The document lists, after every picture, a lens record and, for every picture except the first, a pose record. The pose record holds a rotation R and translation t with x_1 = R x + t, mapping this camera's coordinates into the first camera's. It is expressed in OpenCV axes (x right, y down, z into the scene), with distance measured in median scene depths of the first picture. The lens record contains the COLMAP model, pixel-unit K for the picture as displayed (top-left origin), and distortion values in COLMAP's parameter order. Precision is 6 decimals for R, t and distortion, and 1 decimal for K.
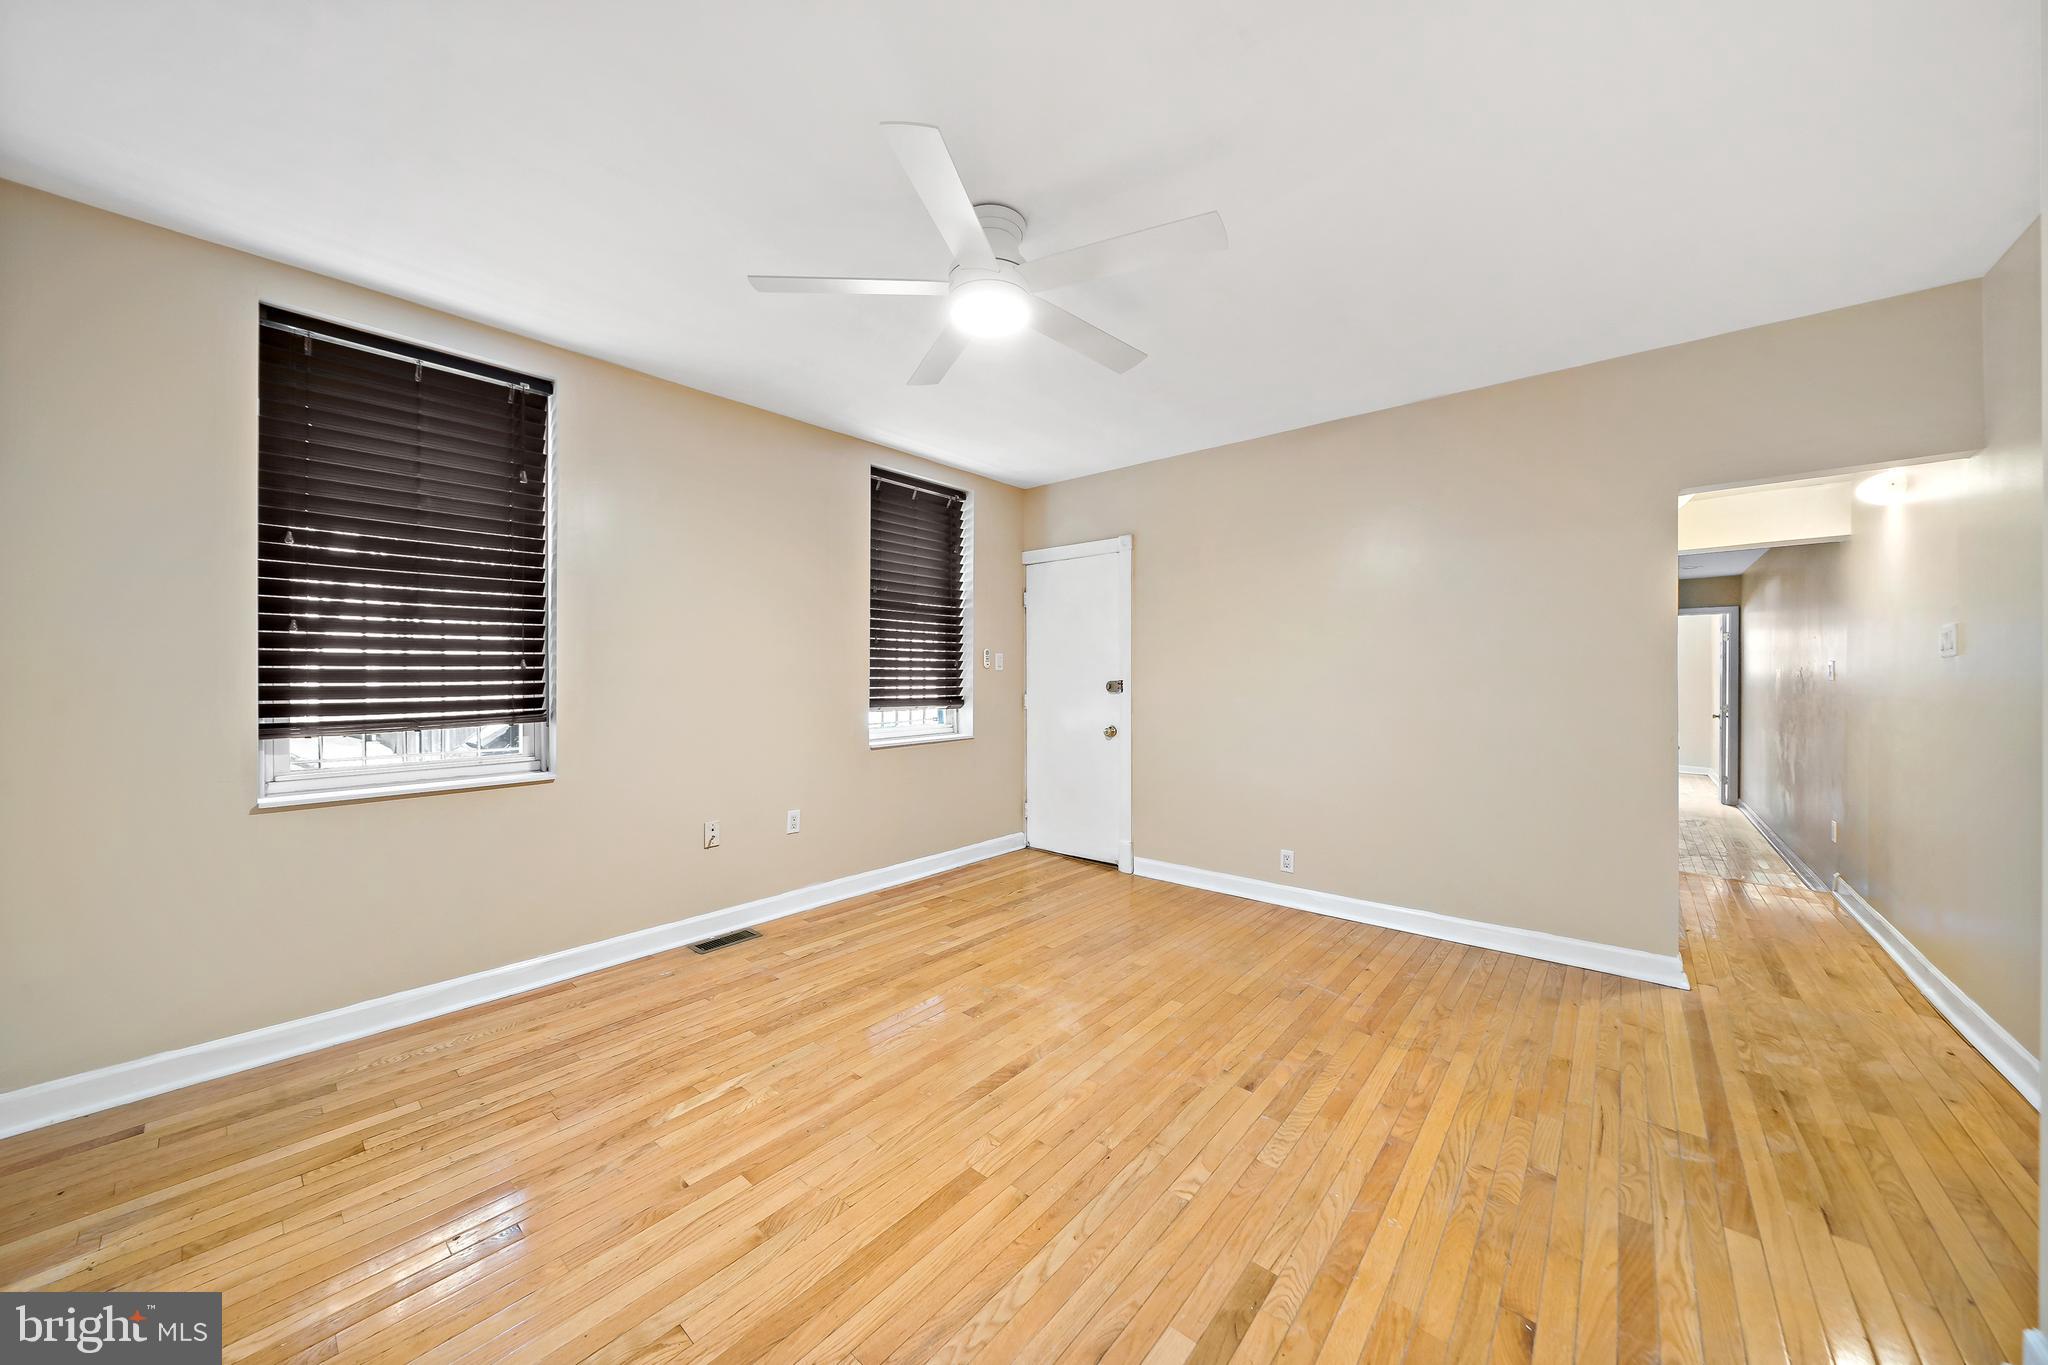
lens RADIAL K [[710.5, 0, 1024.7], [0, 710.5, 669.4], [0, 0, 1]] dist [0.000264, 0.000241]
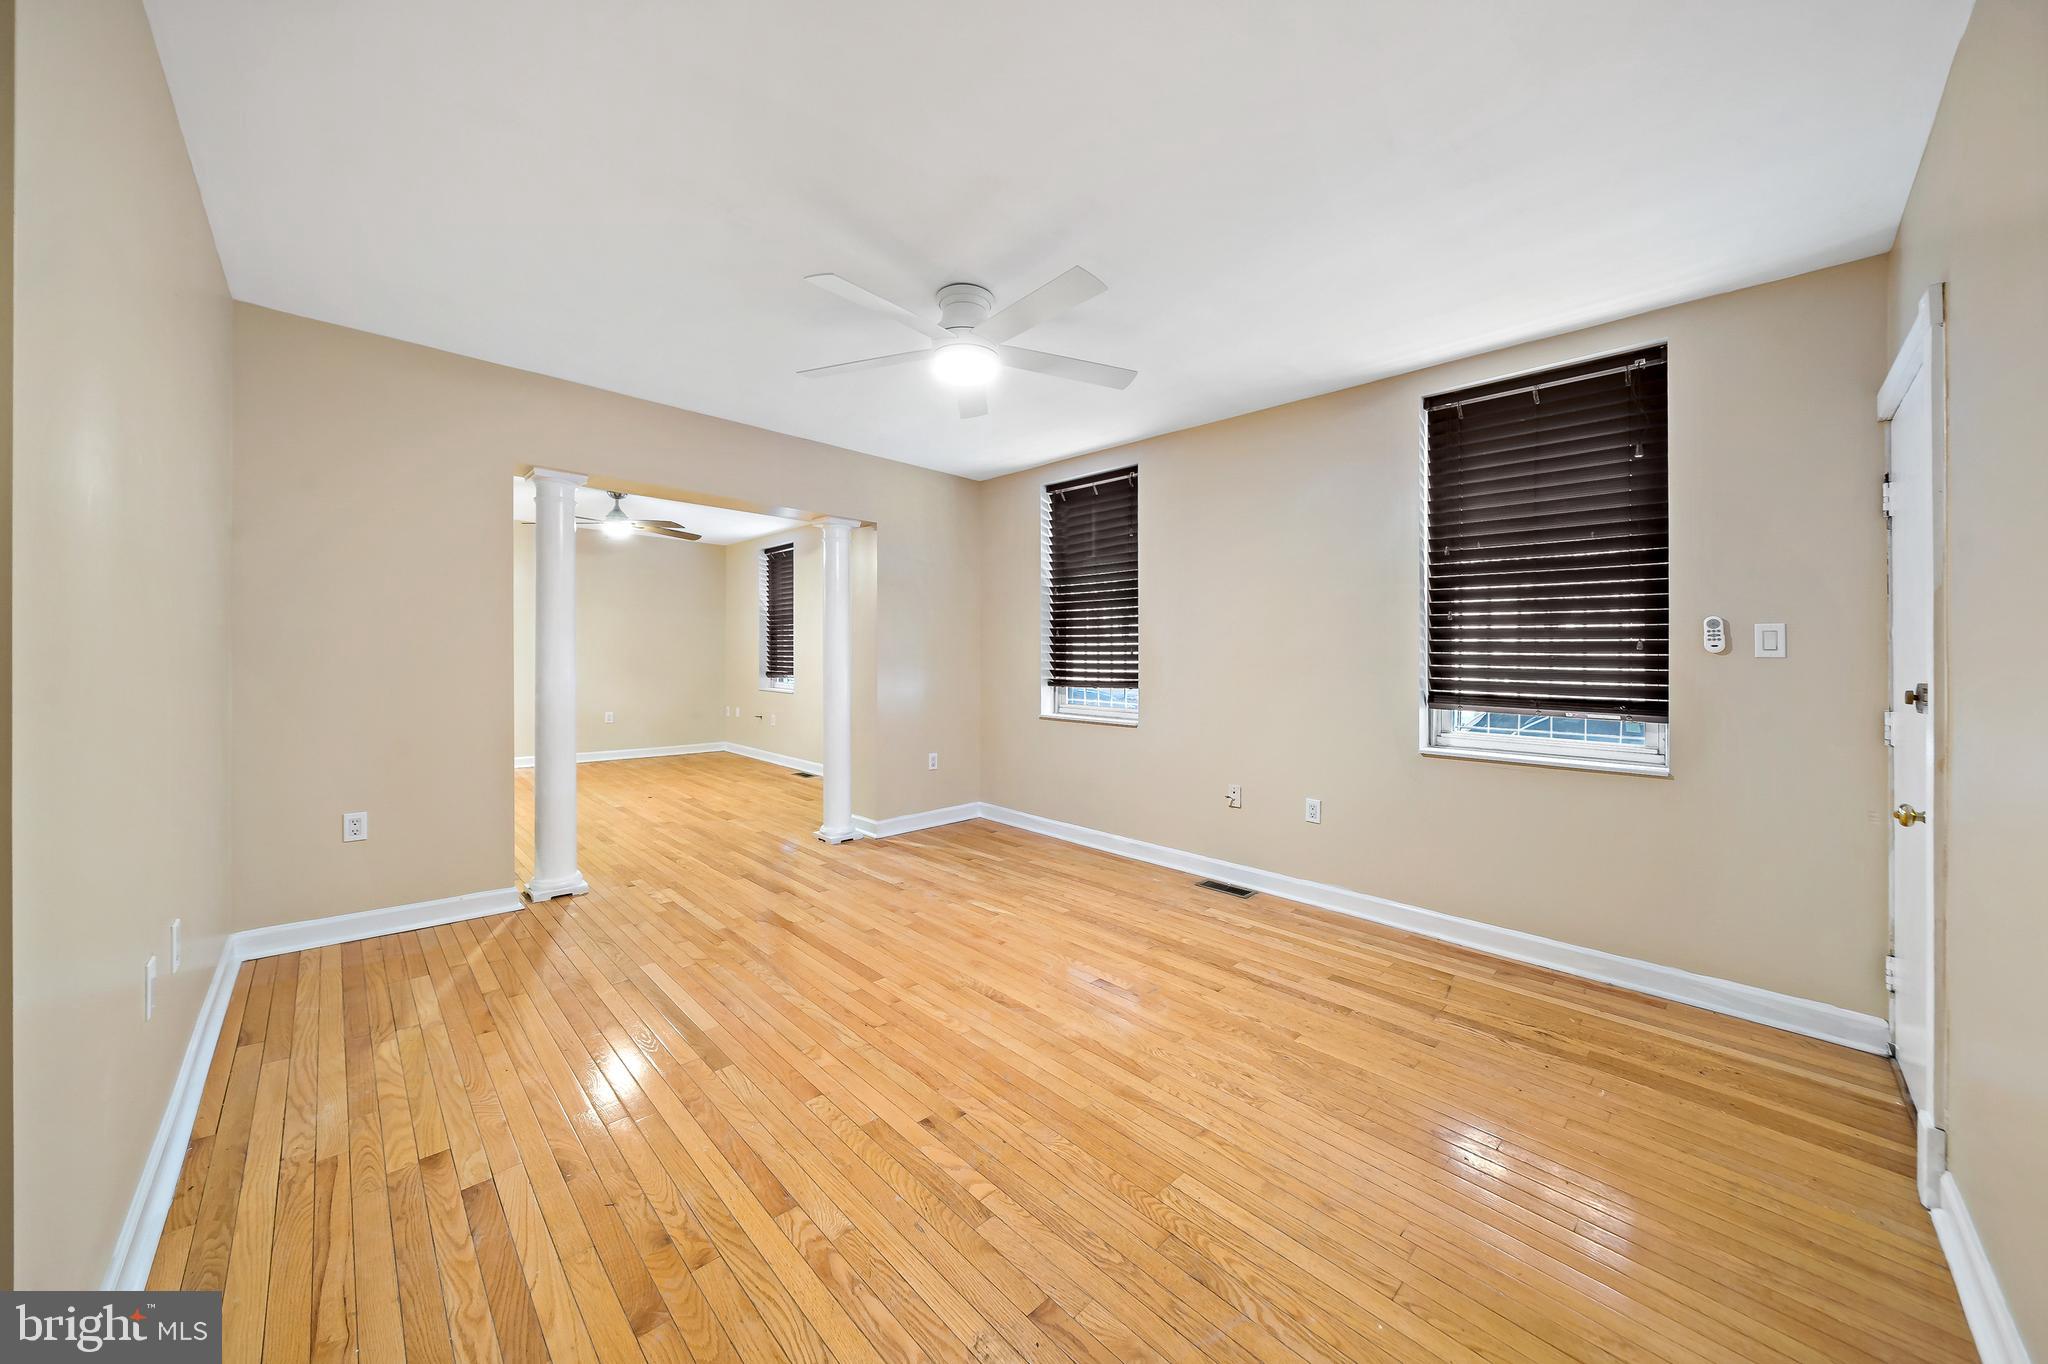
lens RADIAL K [[710.5, 0, 1025.0], [0, 710.5, 666.0], [0, 0, 1]] dist [0.000264, 0.000241]
pose [[-0.091842, 0.009057, -0.995732, 0.808823], [-0.007007, 0.999928, 0.009741, 0.009759], [0.995749, 0.007872, -0.091772, 0.824813]]
